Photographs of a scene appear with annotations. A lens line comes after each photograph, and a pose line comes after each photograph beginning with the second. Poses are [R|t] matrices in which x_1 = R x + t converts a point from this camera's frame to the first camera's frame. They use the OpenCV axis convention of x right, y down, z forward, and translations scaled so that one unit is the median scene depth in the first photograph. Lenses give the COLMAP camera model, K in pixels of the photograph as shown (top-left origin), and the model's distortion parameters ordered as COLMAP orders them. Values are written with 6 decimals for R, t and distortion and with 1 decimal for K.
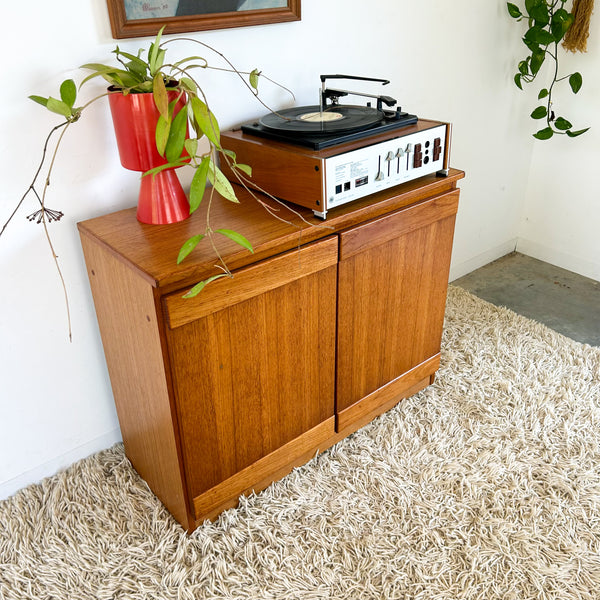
lens RADIAL K [[607.9, 0, 298.8], [0, 607.9, 291.1], [0, 0, 1]] dist [0.017568, 0.000000]
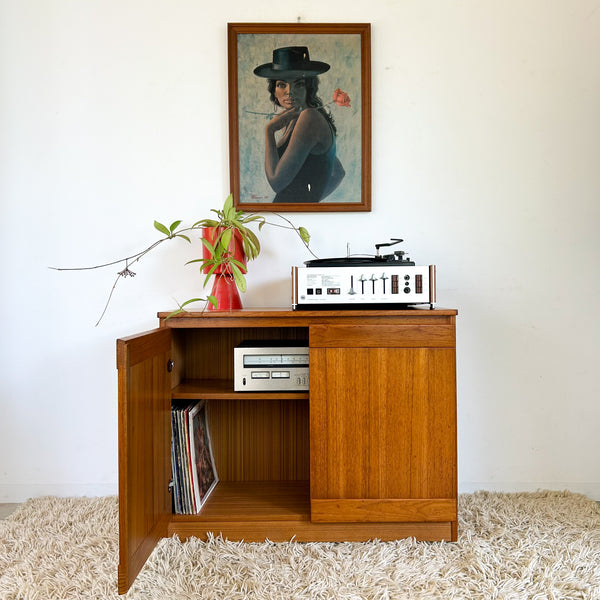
lens RADIAL K [[607.9, 0, 295.4], [0, 607.9, 295.9], [0, 0, 1]] dist [0.017568, 0.000000]
pose [[0.765782, 0.015826, -0.642905, 0.829721], [-0.318617, 0.877716, -0.357907, 0.309220], [0.558624, 0.478919, 0.677182, 0.043369]]
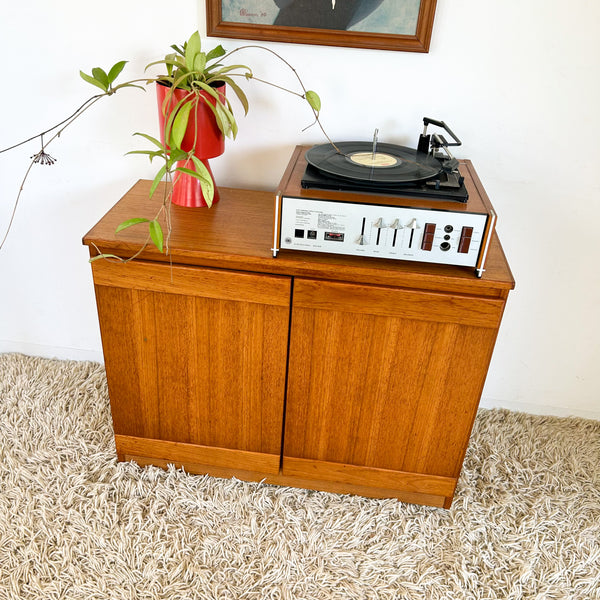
lens RADIAL K [[607.9, 0, 295.6], [0, 607.9, 293.3], [0, 0, 1]] dist [0.017568, 0.000000]
pose [[0.682702, 0.425135, -0.594289, 0.583717], [-0.411910, 0.895687, 0.167555, -0.213183], [0.603530, 0.130403, 0.786604, 0.246341]]
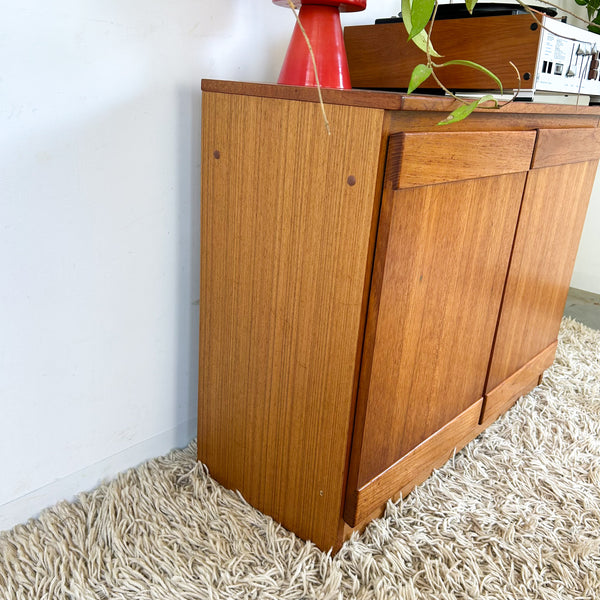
lens RADIAL K [[607.9, 0, 302.8], [0, 607.9, 305.5], [0, 0, 1]] dist [0.017568, 0.000000]
pose [[0.982750, 0.025467, 0.183178, -0.332668], [0.002438, 0.988603, -0.150523, 0.223231], [-0.184923, 0.148374, 0.971488, 0.306794]]
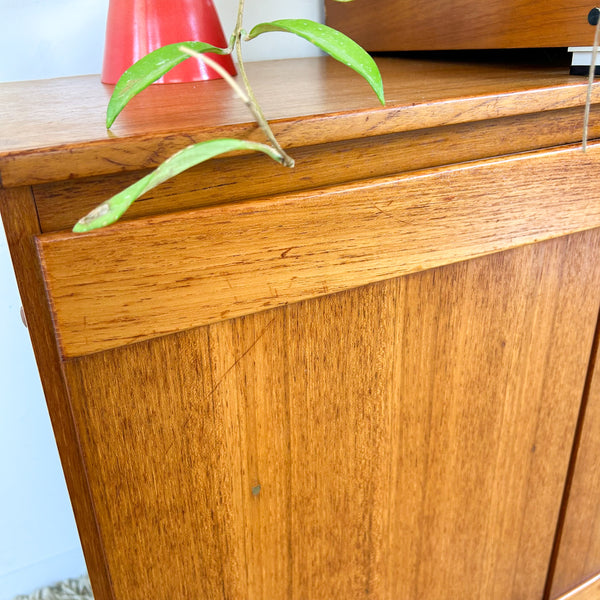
lens RADIAL K [[607.9, 0, 281.3], [0, 607.9, 286.5], [0, 0, 1]] dist [0.017568, 0.000000]
pose [[0.971521, 0.074747, -0.224853, -0.041464], [-0.091483, 0.993687, -0.064939, 0.030065], [0.218580, 0.083660, 0.972226, 0.579062]]
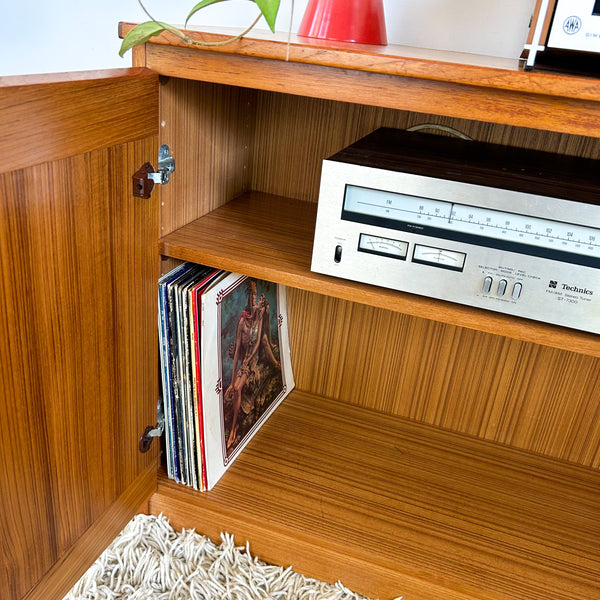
lens RADIAL K [[607.9, 0, 303.8], [0, 607.9, 295.3], [0, 0, 1]] dist [0.017568, 0.000000]
pose [[0.525121, 0.414277, -0.743386, 0.290757], [-0.506258, 0.854213, 0.118423, 0.033843], [0.684070, 0.314158, 0.658296, 0.604033]]
